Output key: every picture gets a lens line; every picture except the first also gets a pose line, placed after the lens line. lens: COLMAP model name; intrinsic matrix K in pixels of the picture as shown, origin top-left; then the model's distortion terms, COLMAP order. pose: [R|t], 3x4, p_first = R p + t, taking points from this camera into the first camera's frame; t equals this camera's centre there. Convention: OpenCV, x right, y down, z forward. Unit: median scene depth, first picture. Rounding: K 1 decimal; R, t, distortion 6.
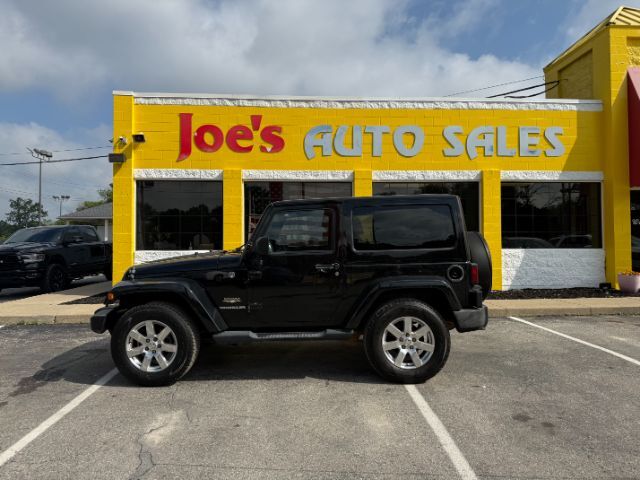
lens RADIAL K [[249.5, 0, 319.3], [0, 249.5, 236.4], [0, 0, 1]] dist [0.006555, -0.002791]
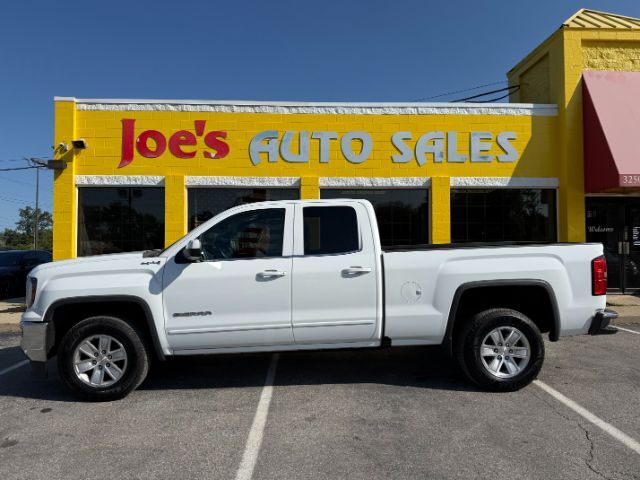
lens RADIAL K [[249.3, 0, 321.7], [0, 249.3, 243.1], [0, 0, 1]] dist [0.002573, -0.000578]
pose [[0.999973, 0.000859, -0.007272, 0.230566], [-0.000920, 0.999965, -0.008372, 0.003298], [0.007264, 0.008378, 0.999939, 0.027781]]
